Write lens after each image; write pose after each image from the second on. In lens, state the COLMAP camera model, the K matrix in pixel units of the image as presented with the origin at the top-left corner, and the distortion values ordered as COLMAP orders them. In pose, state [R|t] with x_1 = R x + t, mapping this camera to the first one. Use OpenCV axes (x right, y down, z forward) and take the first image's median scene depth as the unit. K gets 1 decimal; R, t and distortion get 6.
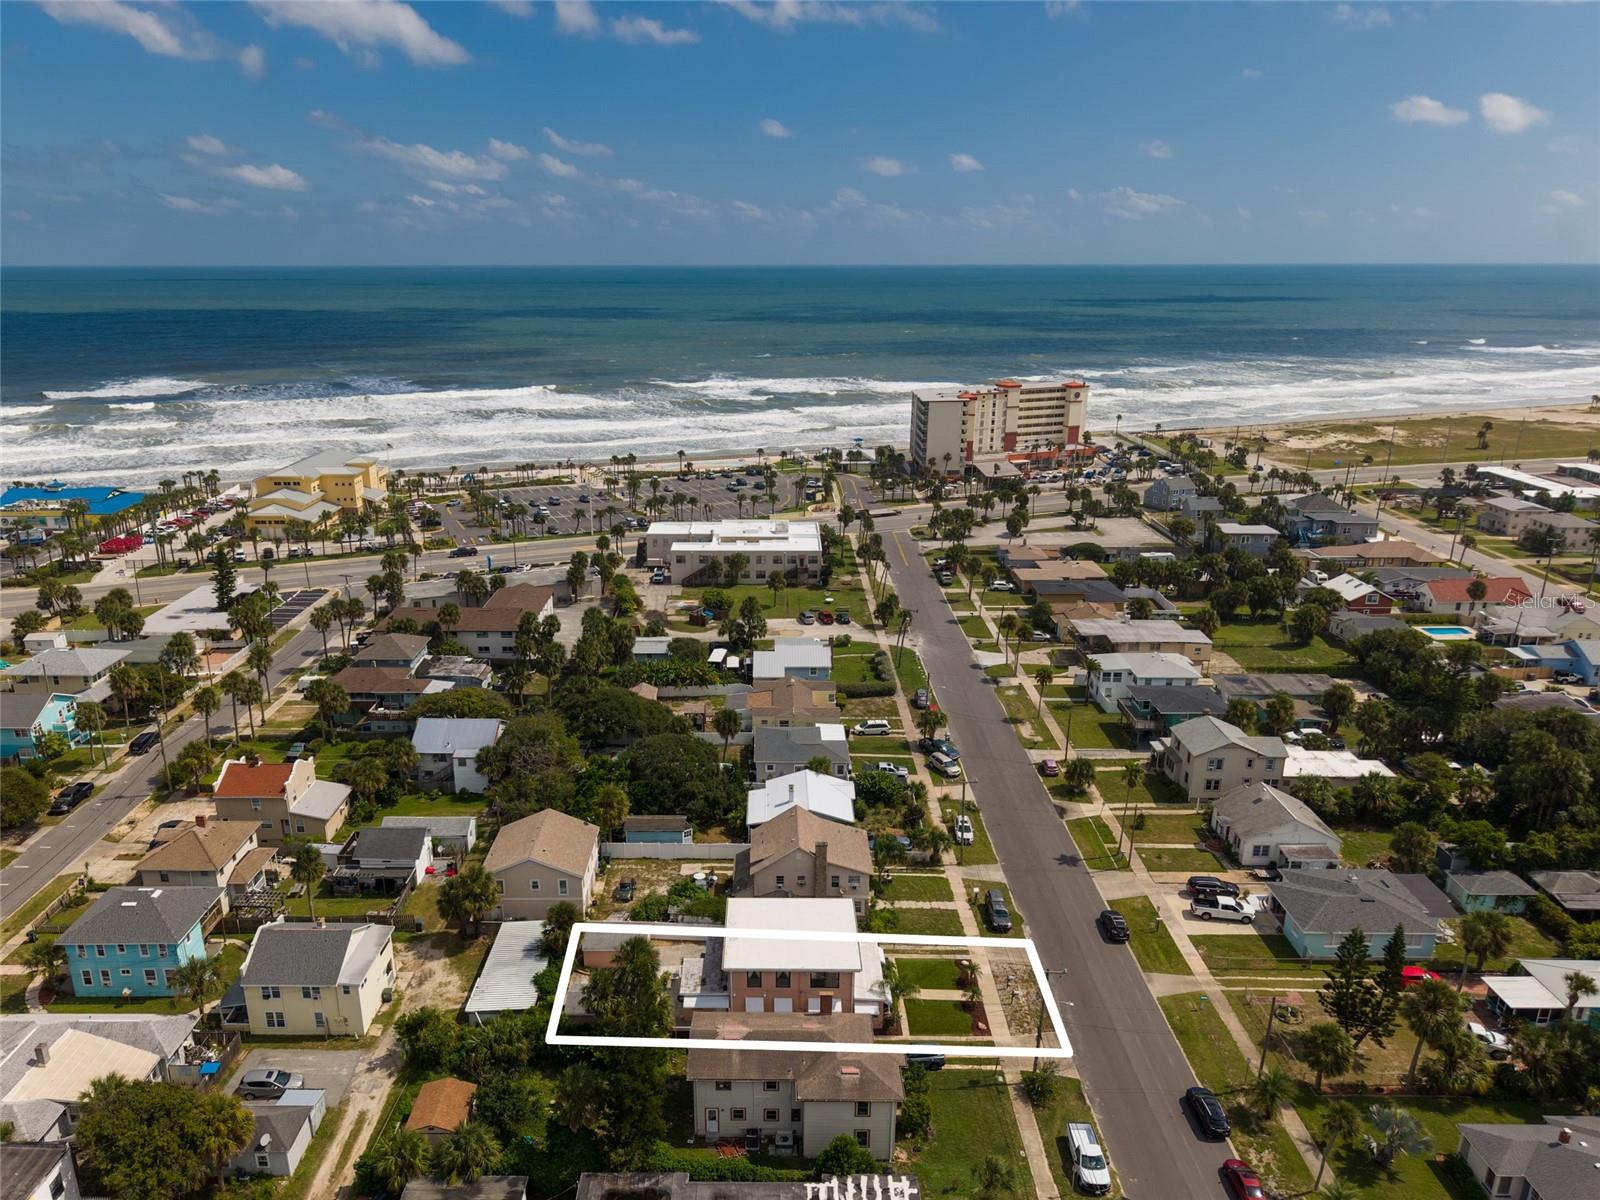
lens RADIAL K [[1136.2, 0, 800.0], [0, 1136.2, 600.0], [0, 0, 1]] dist [-0.008739, -0.007973]
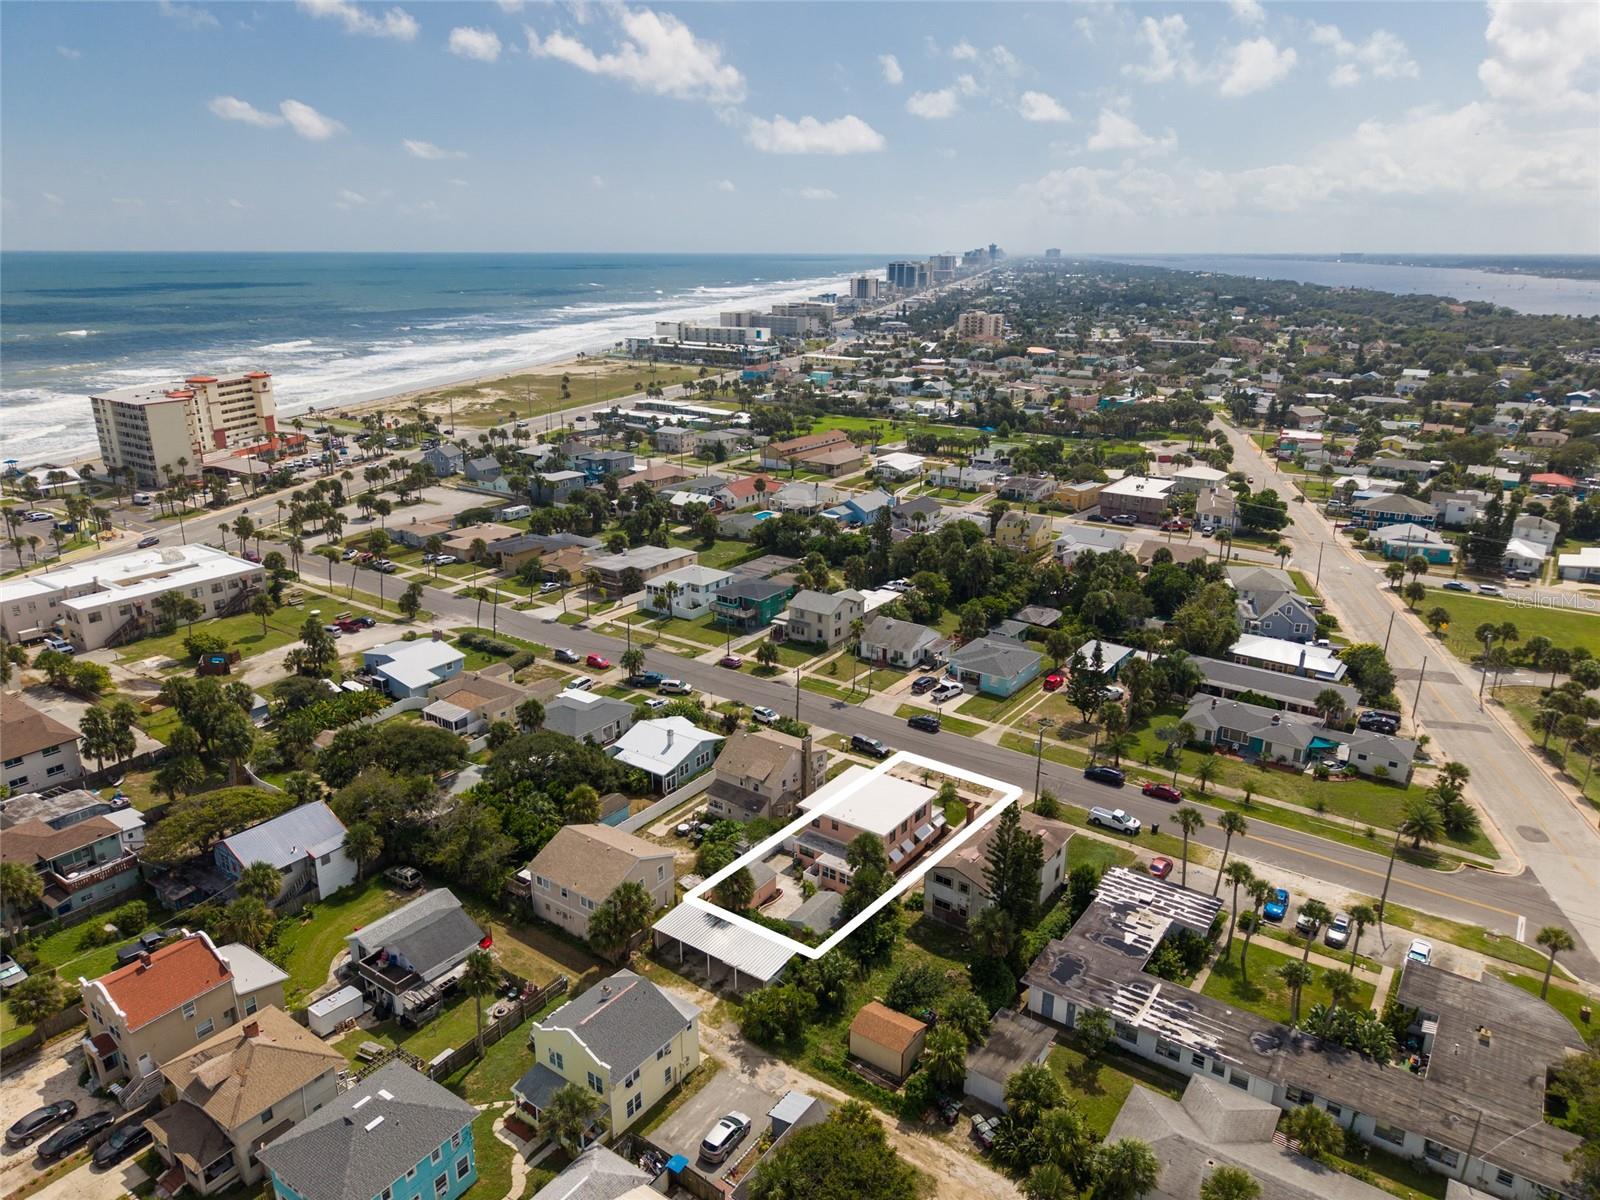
lens RADIAL K [[1057.9, 0, 799.3], [0, 1057.9, 545.6], [0, 0, 1]] dist [0.004671, 0.002677]
pose [[0.563164, -0.207720, 0.799812, -0.489410], [0.221708, 0.970385, 0.095911, -0.054692], [-0.796048, 0.123311, 0.592539, 0.179863]]
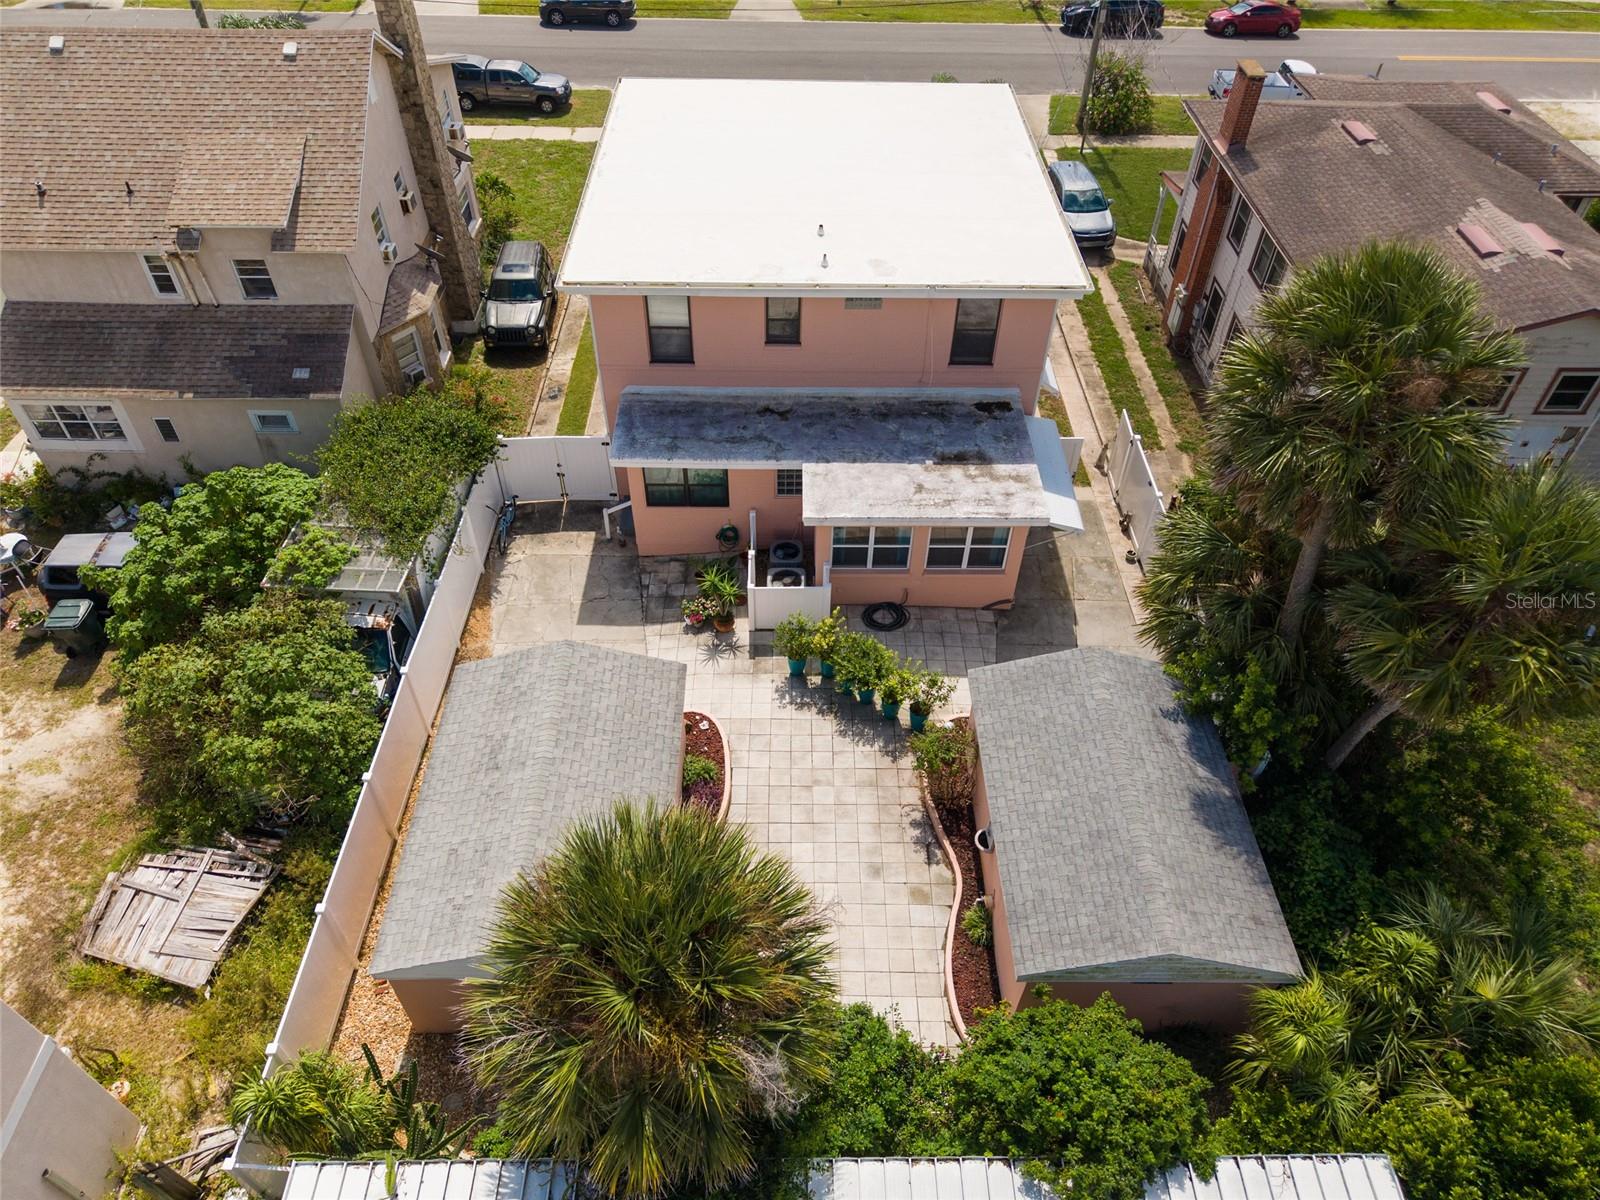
lens RADIAL K [[1136.2, 0, 800.0], [0, 1136.2, 600.0], [0, 0, 1]] dist [-0.008739, -0.007973]
pose [[-0.021831, -0.688402, 0.725000, -0.154749], [0.256353, 0.697074, 0.669605, 0.093056], [-0.966337, 0.200474, 0.161256, 0.515677]]
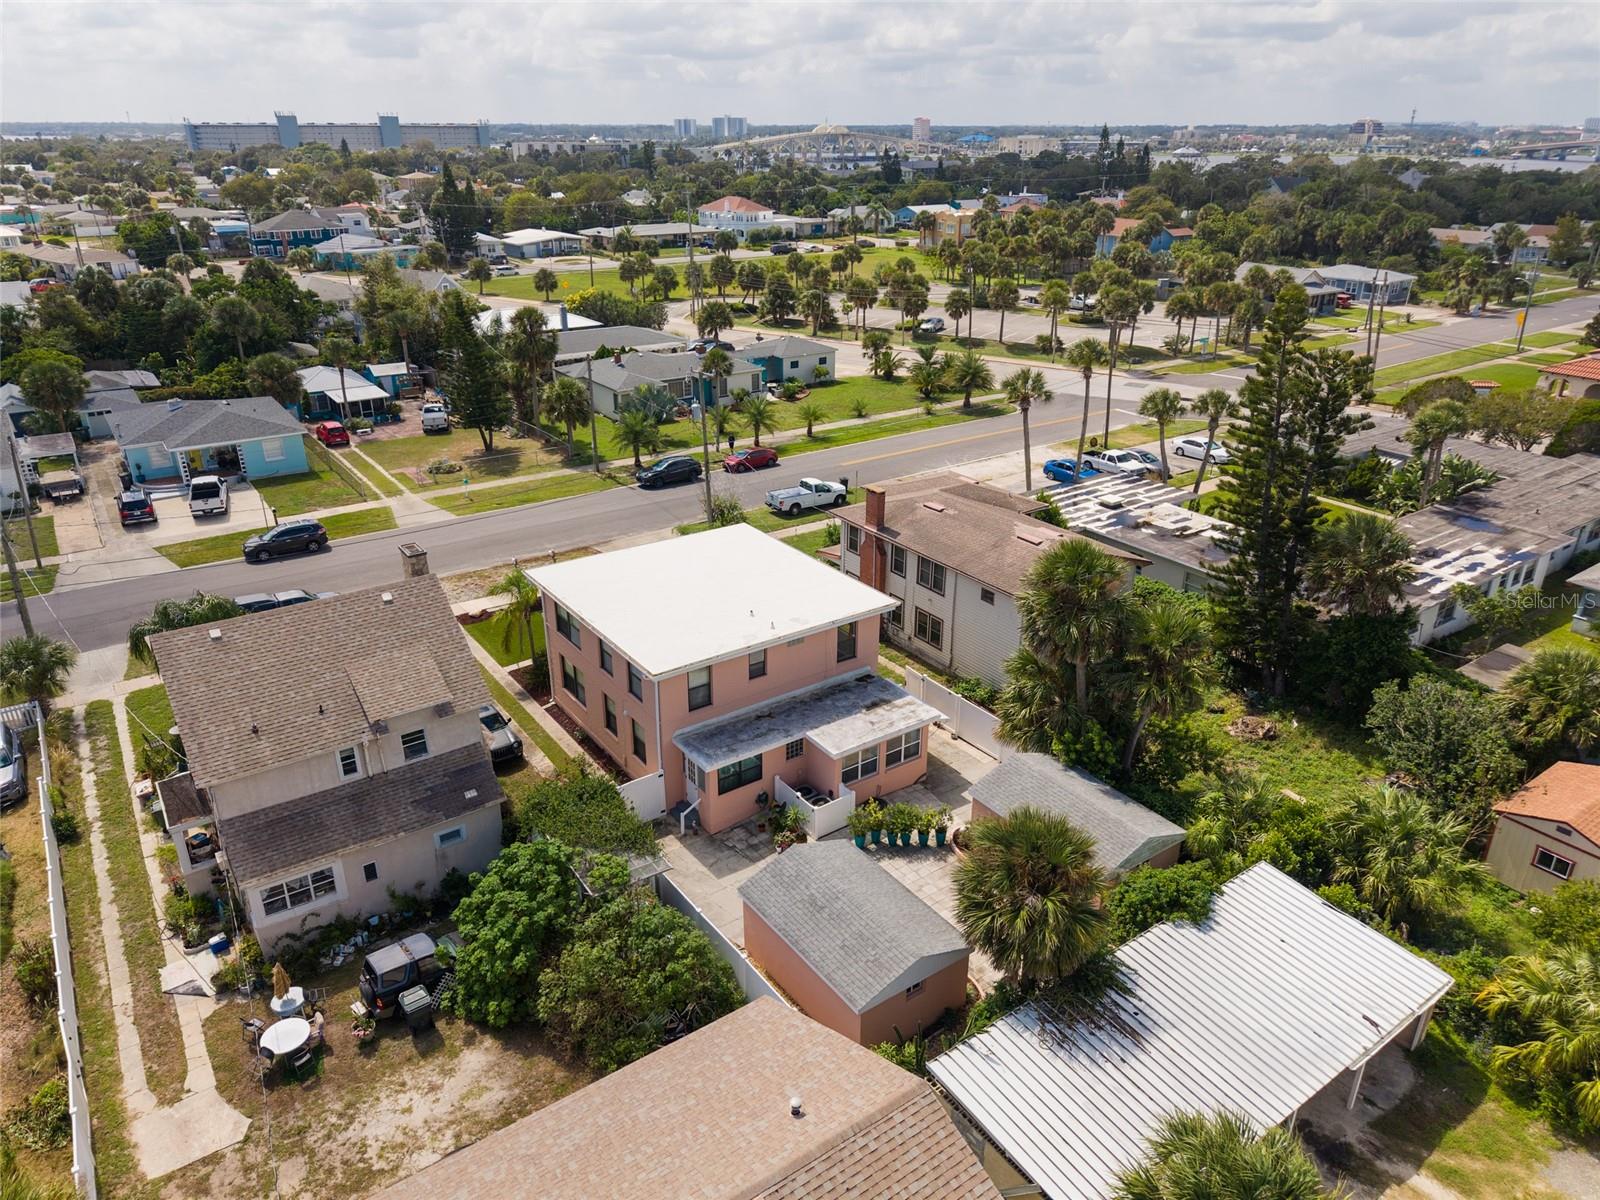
lens RADIAL K [[1092.0, 0, 800.0], [0, 1092.0, 600.0], [0, 0, 1]] dist [0.003049, -0.000142]
pose [[-0.590732, -0.322501, 0.739614, -0.199555], [0.219998, 0.817541, 0.532192, 0.033628], [-0.776297, 0.477096, -0.411998, 0.608197]]
